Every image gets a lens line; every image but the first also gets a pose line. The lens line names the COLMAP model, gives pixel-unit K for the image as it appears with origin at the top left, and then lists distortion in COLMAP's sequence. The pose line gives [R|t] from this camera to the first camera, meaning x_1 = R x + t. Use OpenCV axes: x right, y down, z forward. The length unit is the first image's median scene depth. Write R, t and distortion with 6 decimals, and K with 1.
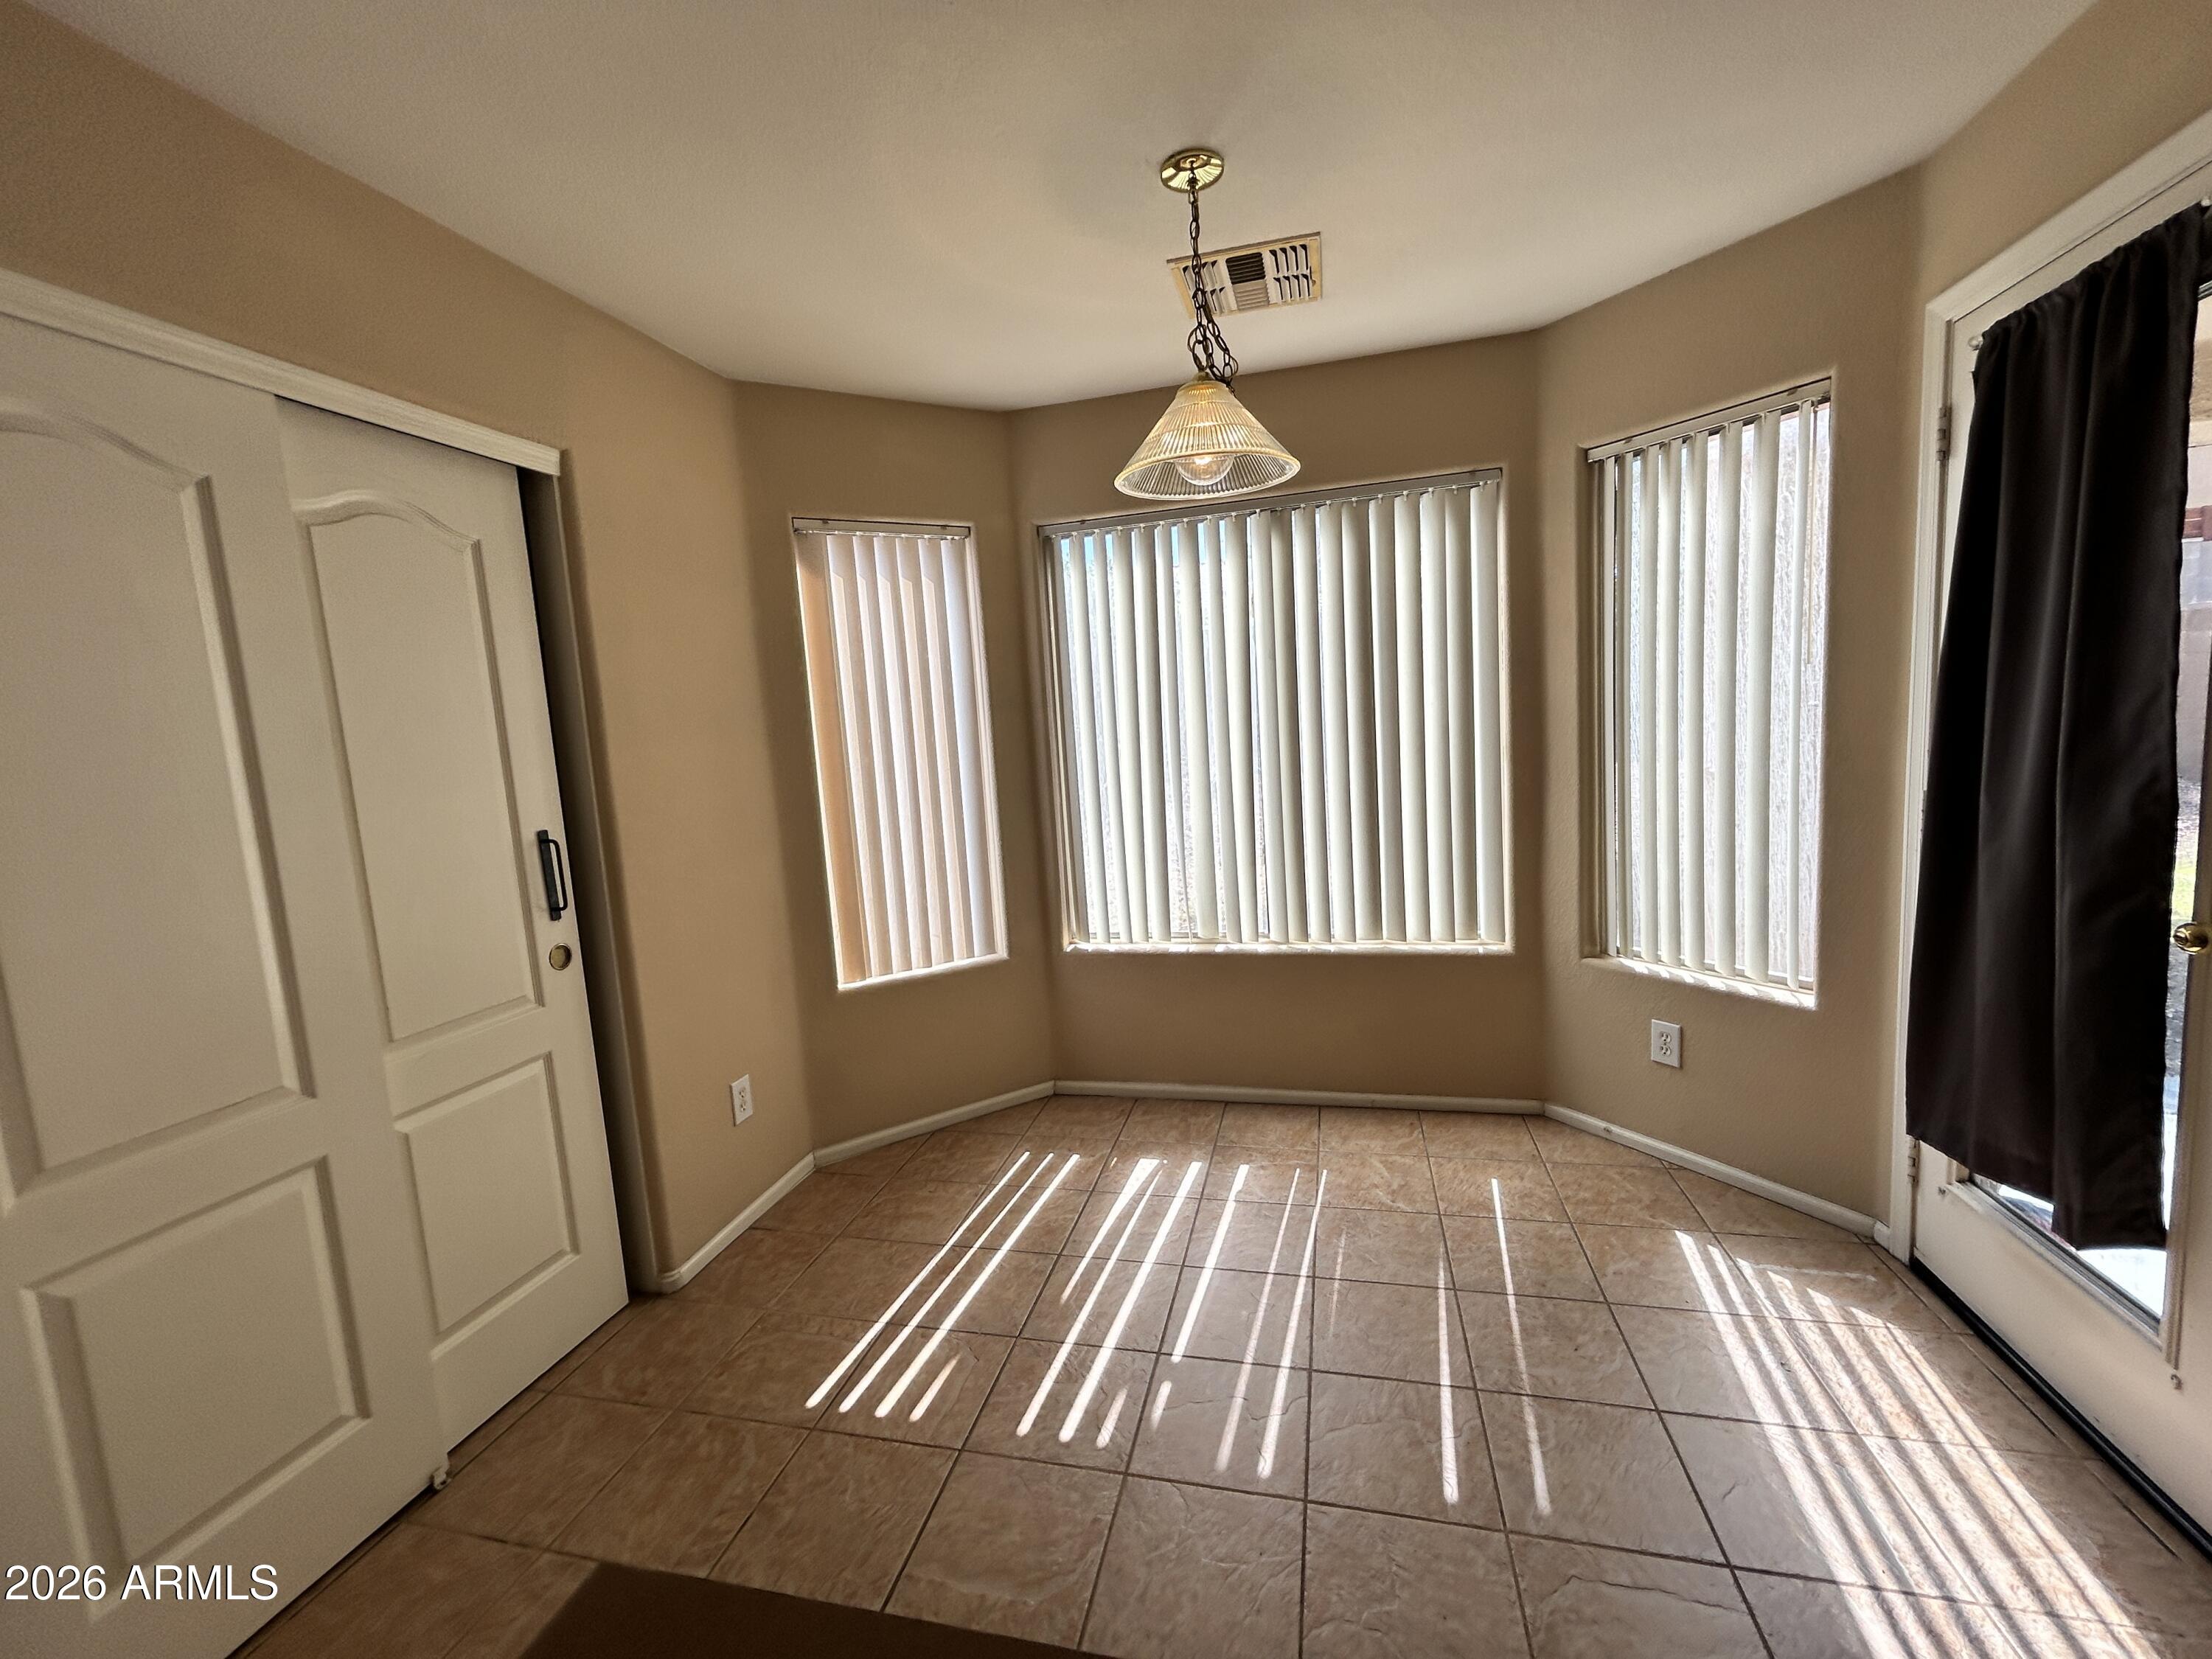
lens RADIAL K [[900.6, 0, 1137.1], [0, 900.6, 833.8], [0, 0, 1]] dist [-0.000382, 0.000683]
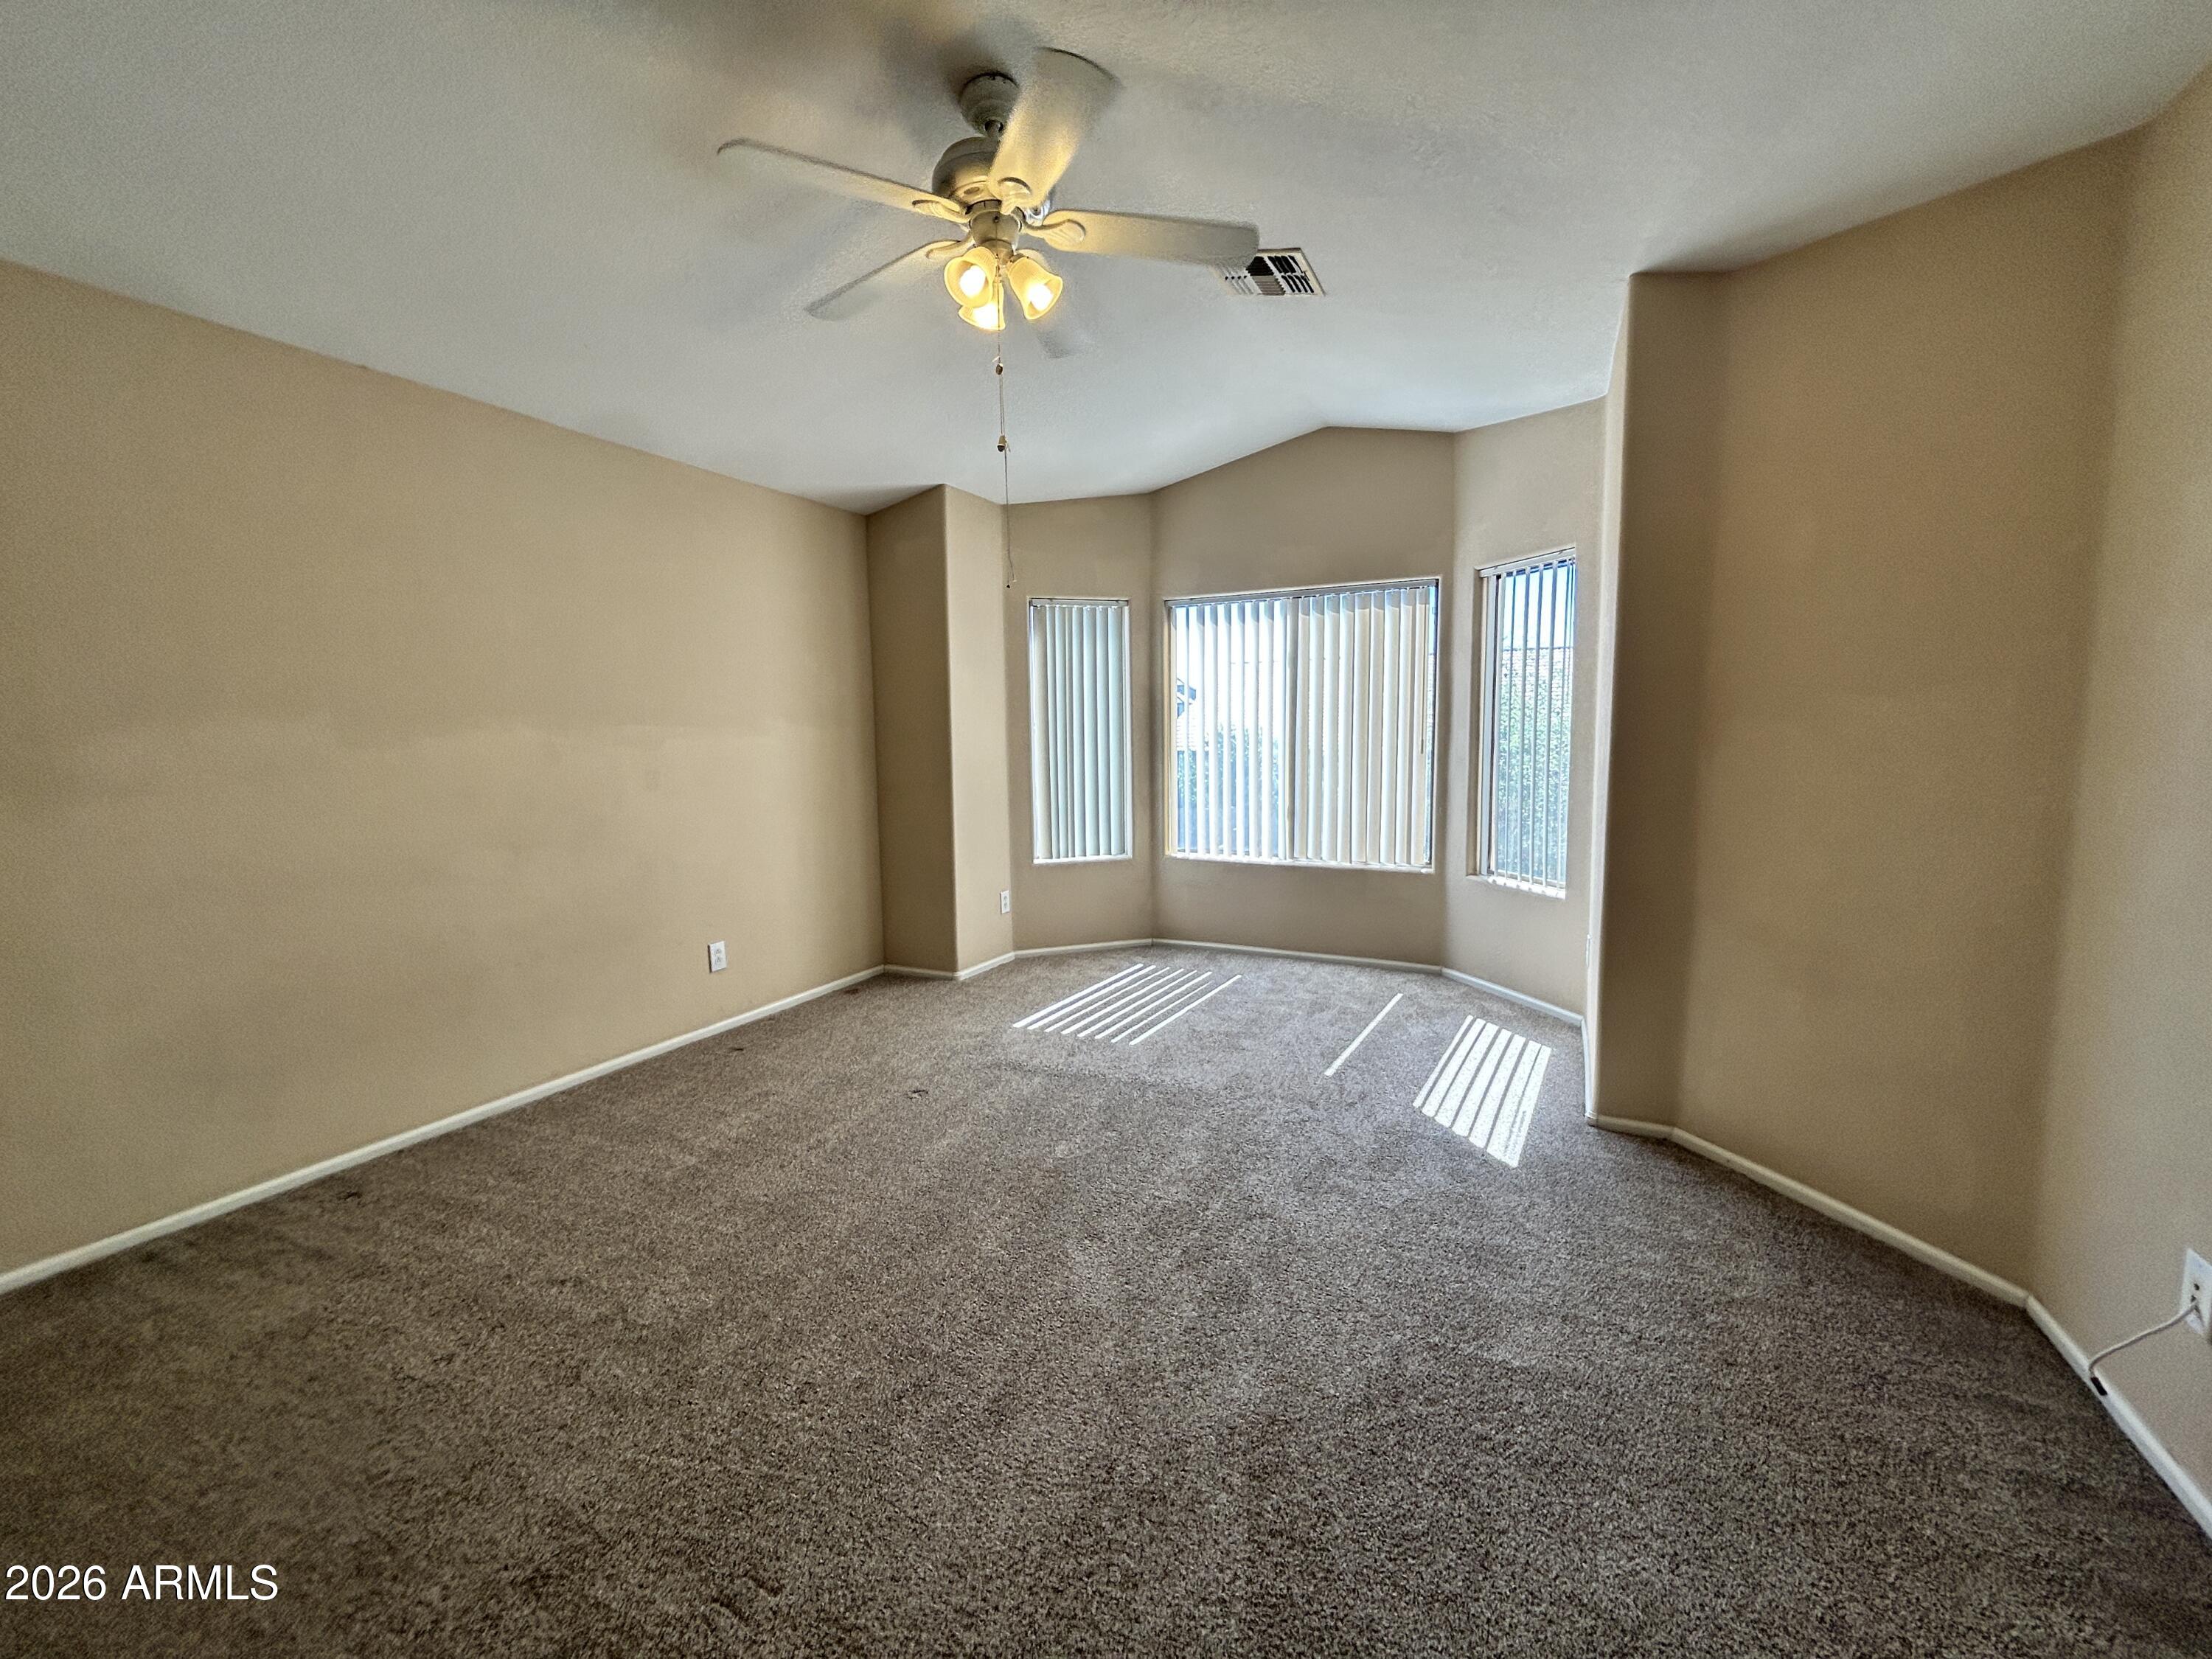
lens RADIAL K [[900.6, 0, 1112.2], [0, 900.6, 821.7], [0, 0, 1]] dist [-0.000382, 0.000683]
pose [[0.966863, 0.071574, -0.245059, 0.257167], [-0.077997, 0.996815, -0.016592, 0.113836], [0.243091, 0.035156, 0.969366, -0.718947]]
